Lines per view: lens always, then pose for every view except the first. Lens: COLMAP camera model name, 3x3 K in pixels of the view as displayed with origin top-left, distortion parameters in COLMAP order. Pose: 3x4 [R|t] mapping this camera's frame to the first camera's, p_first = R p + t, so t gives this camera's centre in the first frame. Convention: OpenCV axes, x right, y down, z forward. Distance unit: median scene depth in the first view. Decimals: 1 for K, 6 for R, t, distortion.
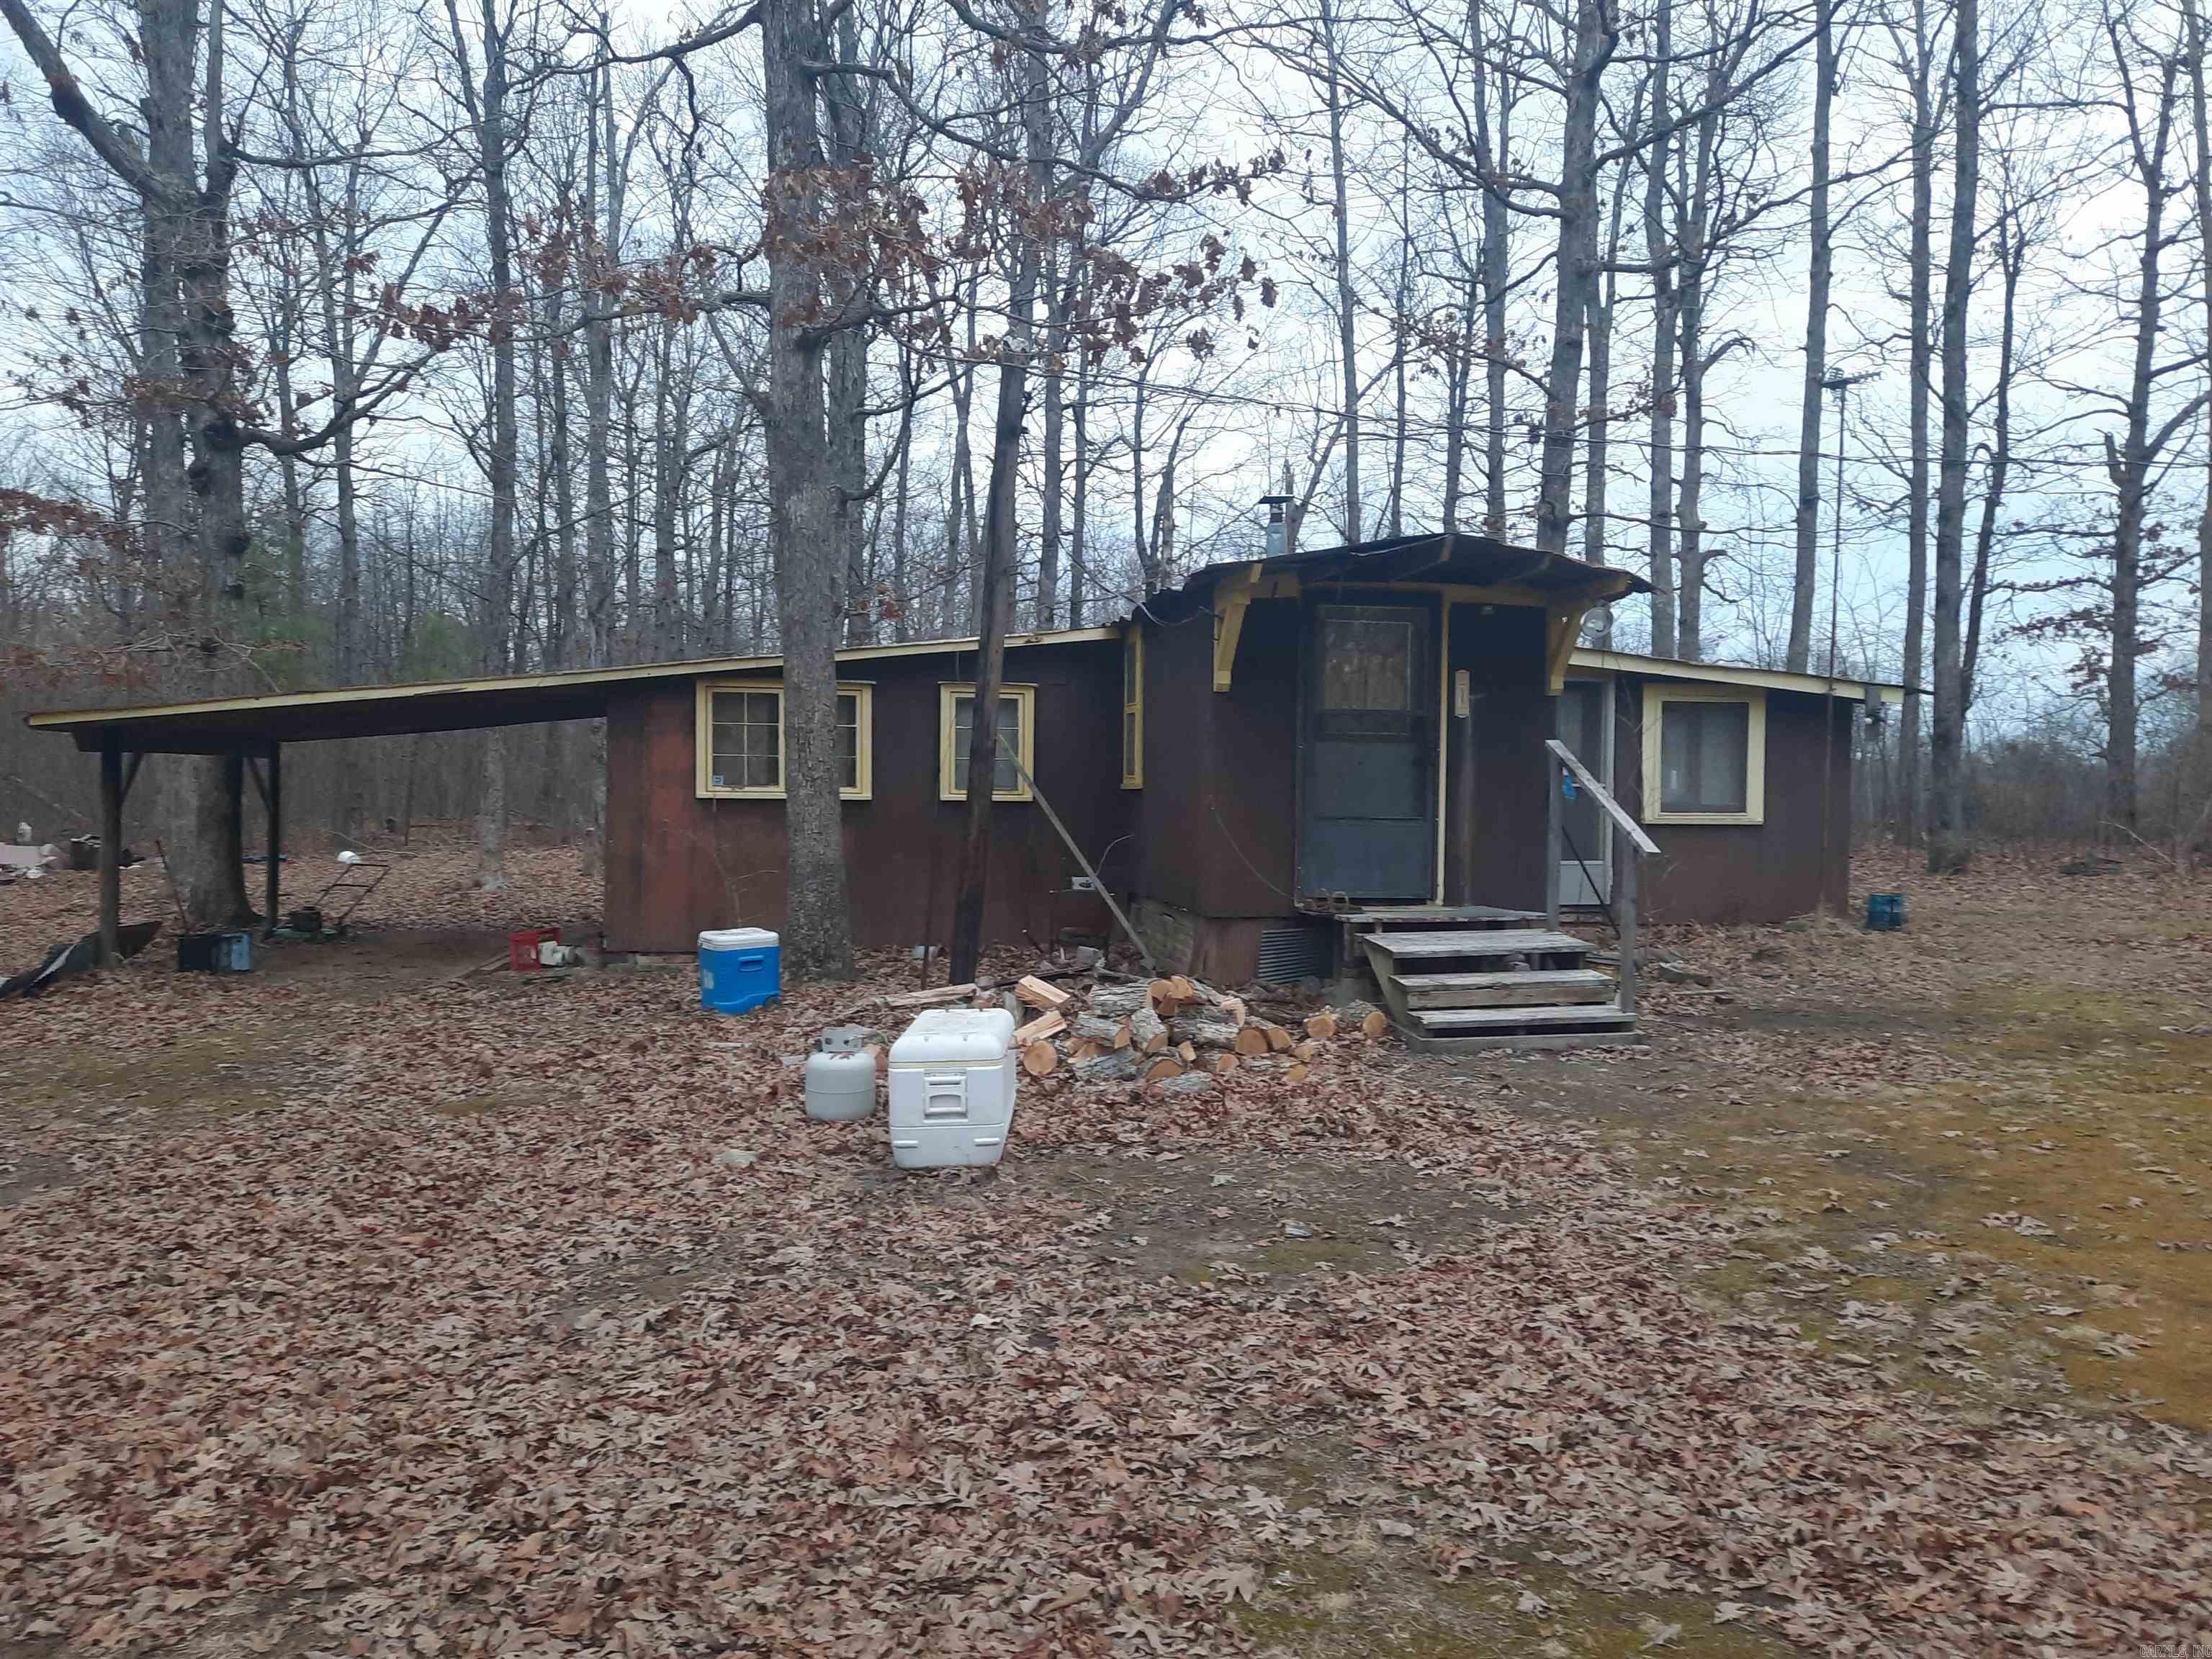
lens RADIAL K [[1634.0, 0, 1099.7], [0, 1634.0, 821.9], [0, 0, 1]] dist [0.051883, -0.046603]
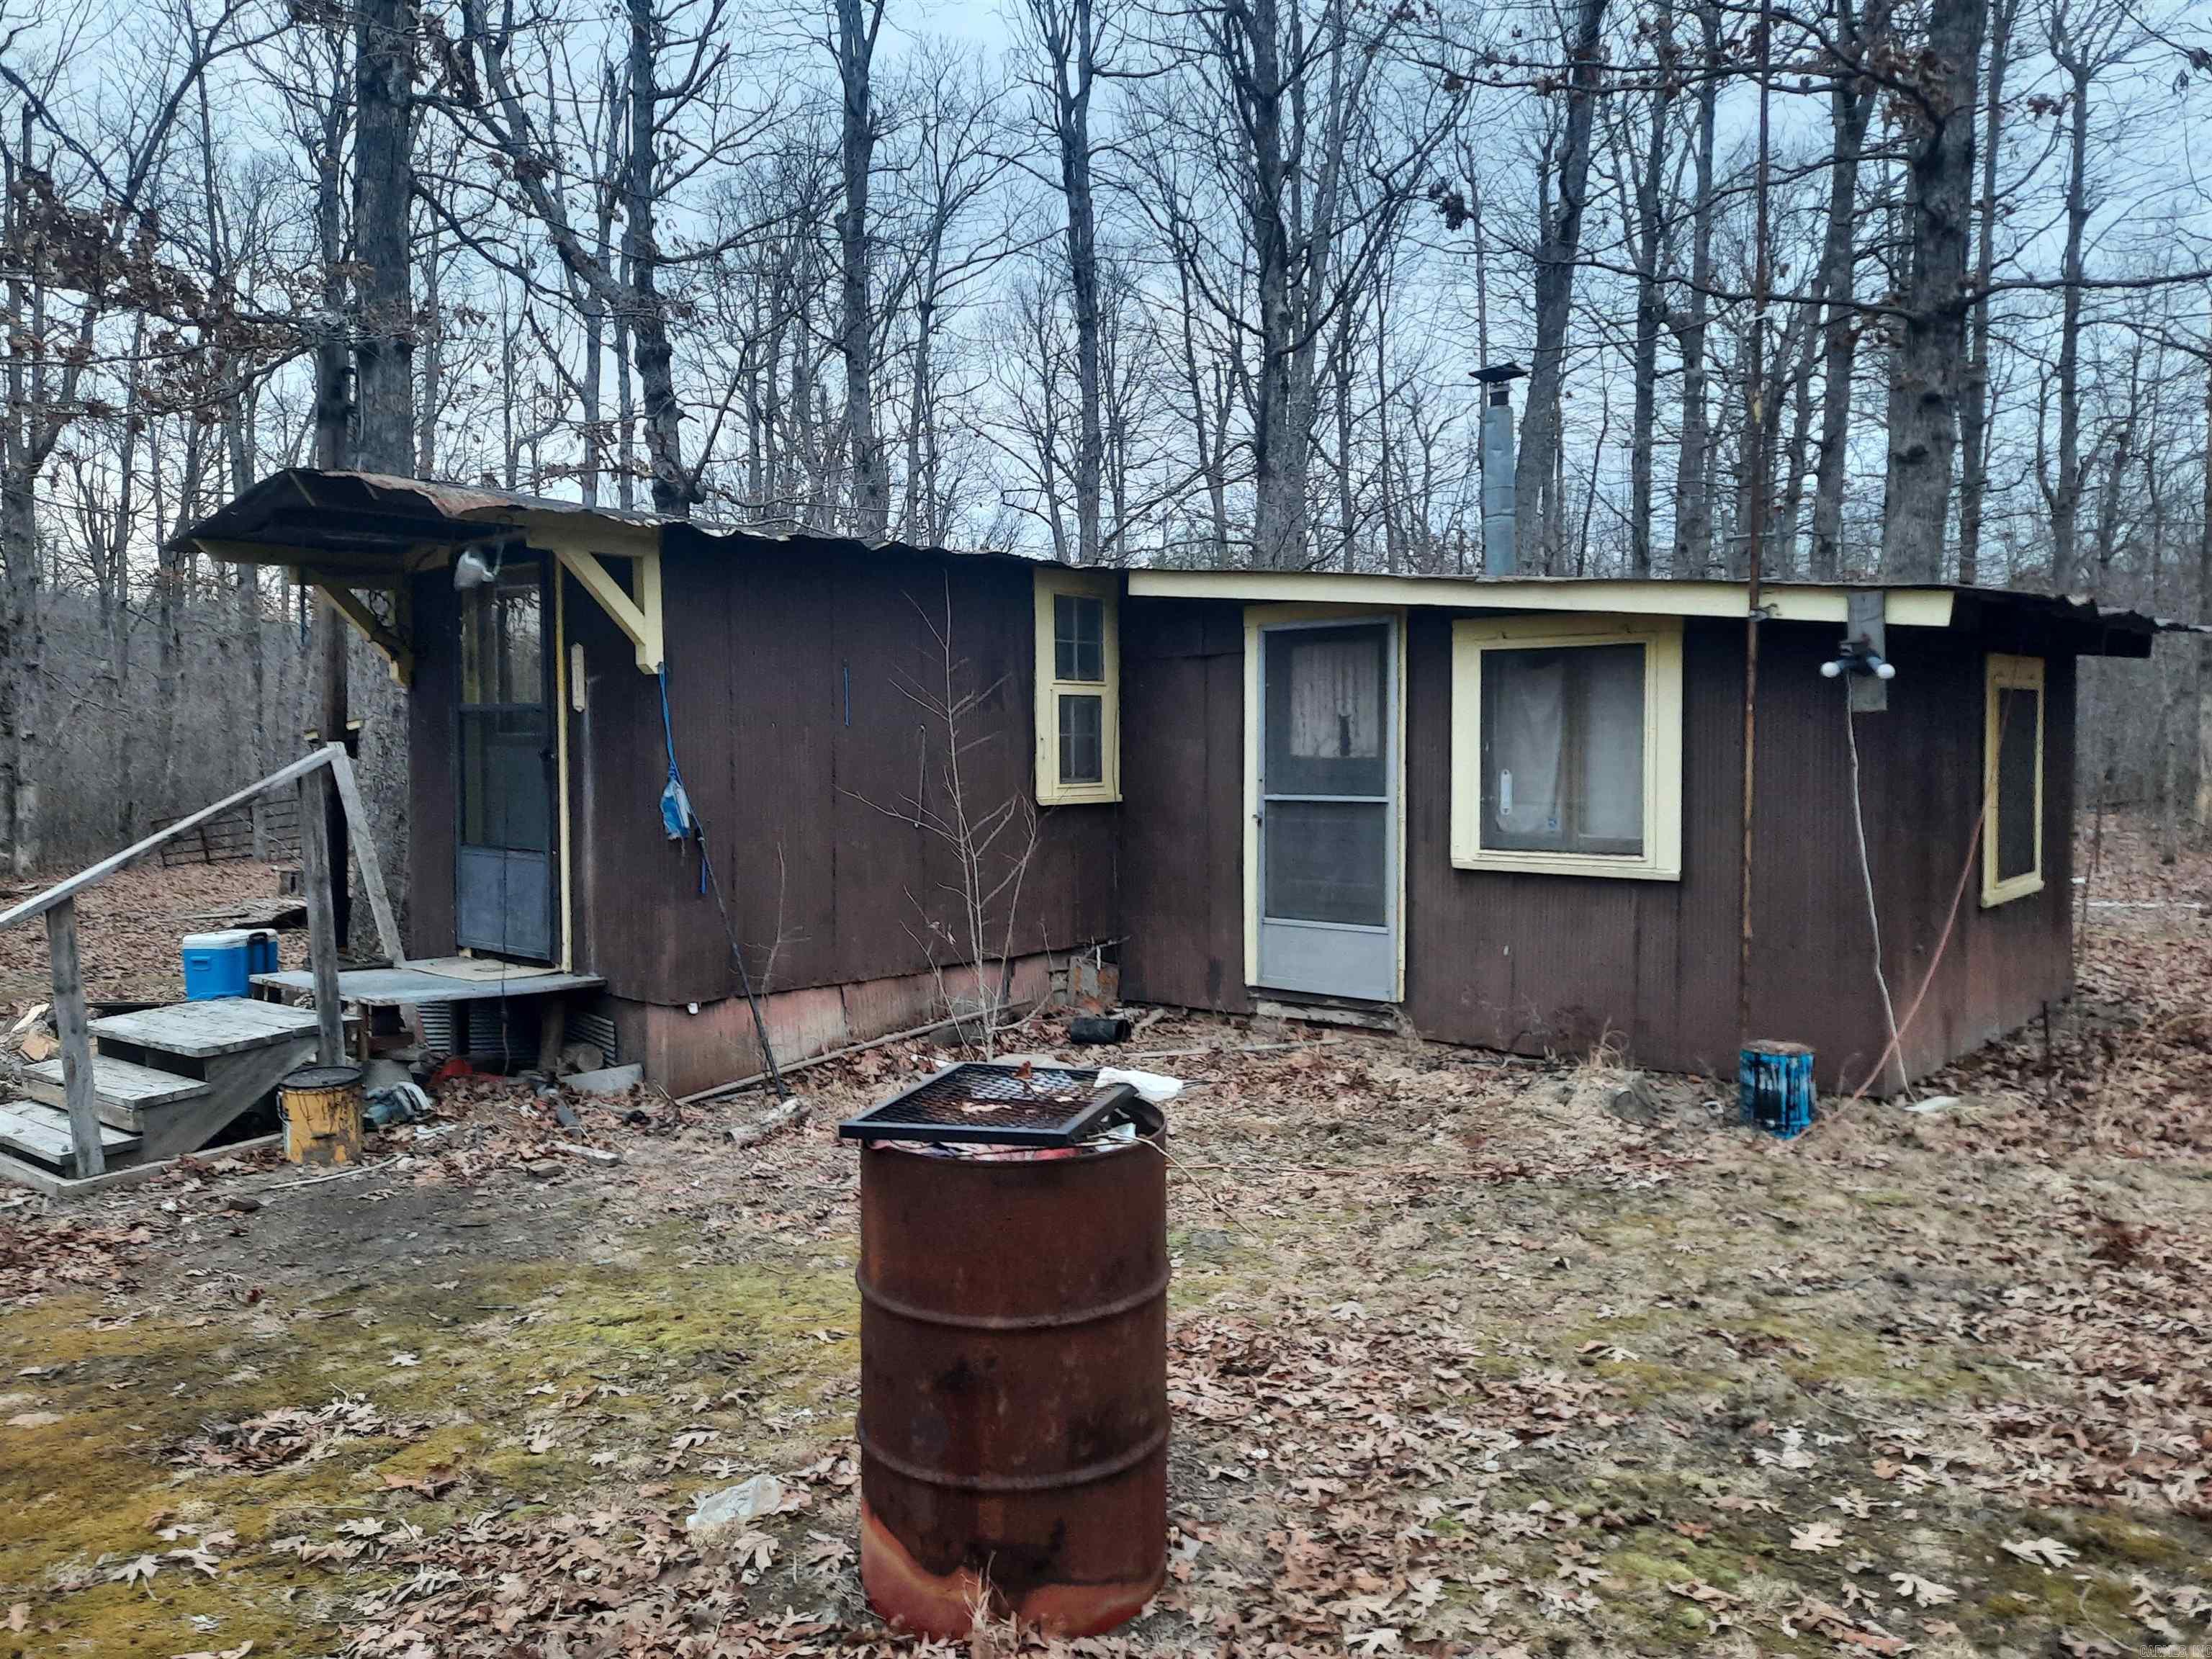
lens RADIAL K [[1634.0, 0, 1107.6], [0, 1634.0, 826.7], [0, 0, 1]] dist [0.051883, -0.046603]
pose [[0.608688, 0.031267, -0.792793, 0.744860], [-0.013229, 0.999484, 0.029261, -0.029804], [0.793299, -0.007323, 0.608788, 0.598422]]
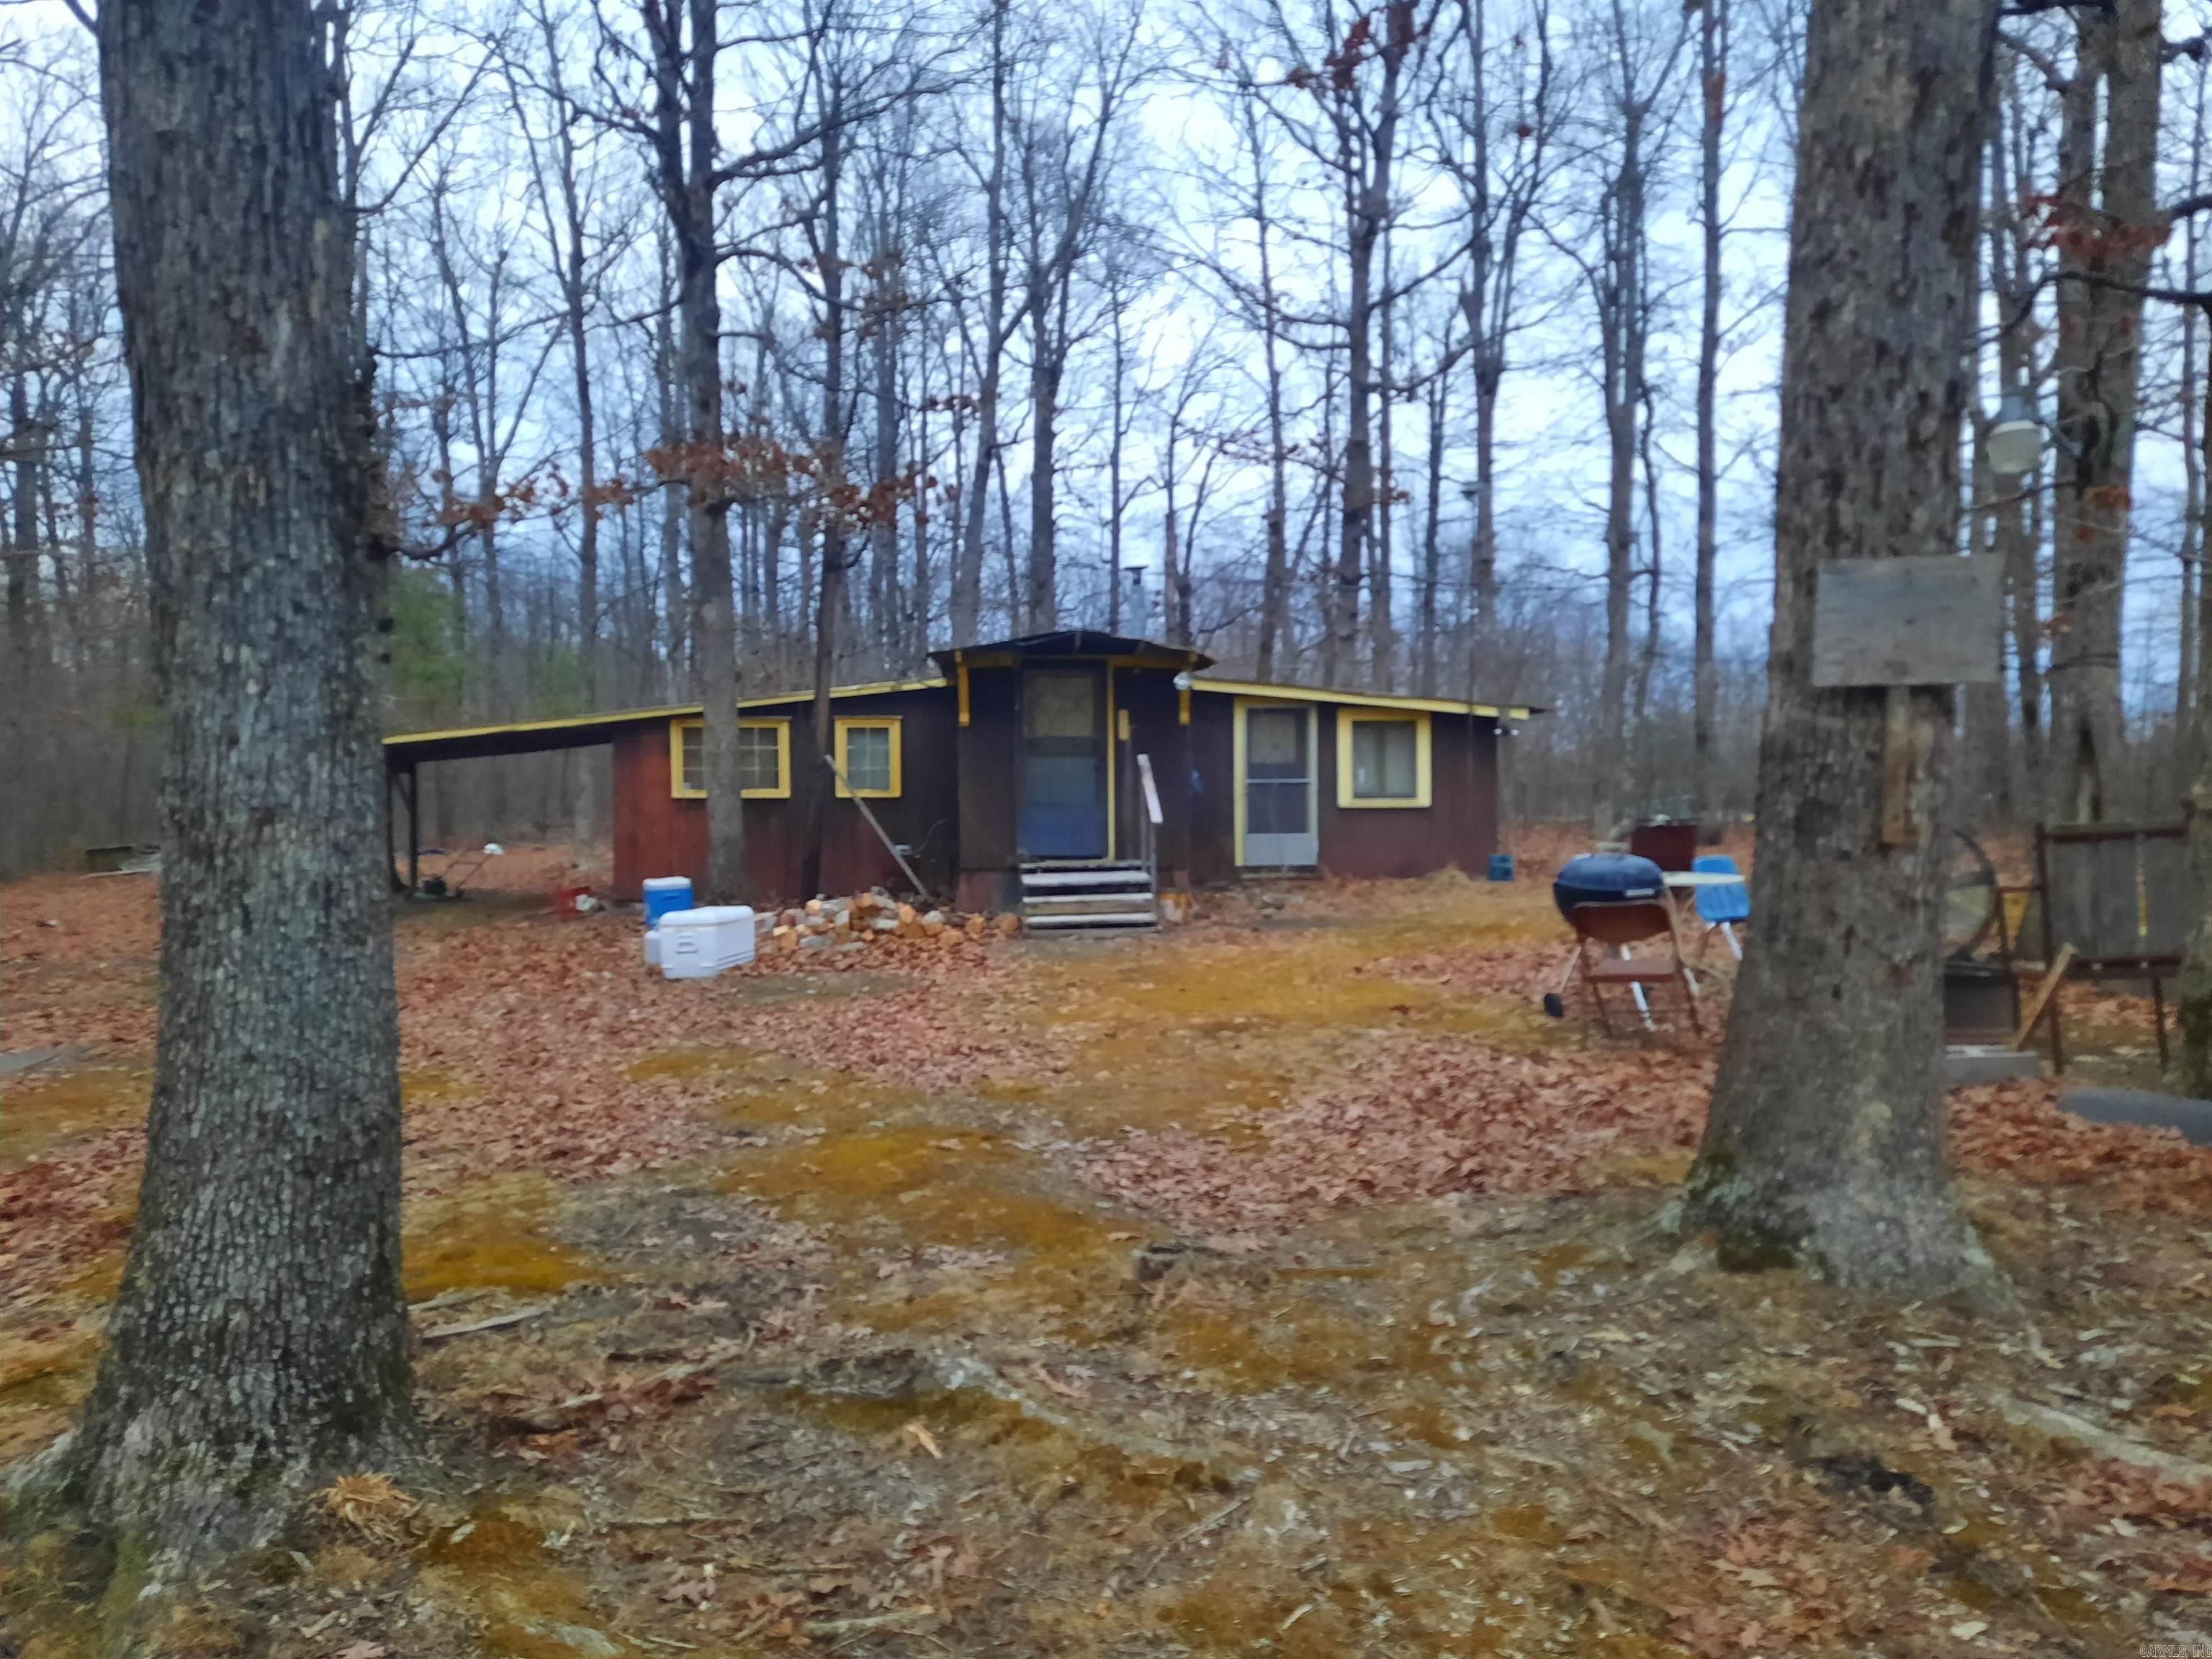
lens RADIAL K [[1634.0, 0, 1111.6], [0, 1634.0, 839.1], [0, 0, 1]] dist [0.051883, -0.046603]
pose [[0.995595, -0.011203, -0.093089, 0.282951], [0.012372, 0.999852, 0.011985, 0.009976], [0.092941, -0.013084, 0.995586, -0.439520]]
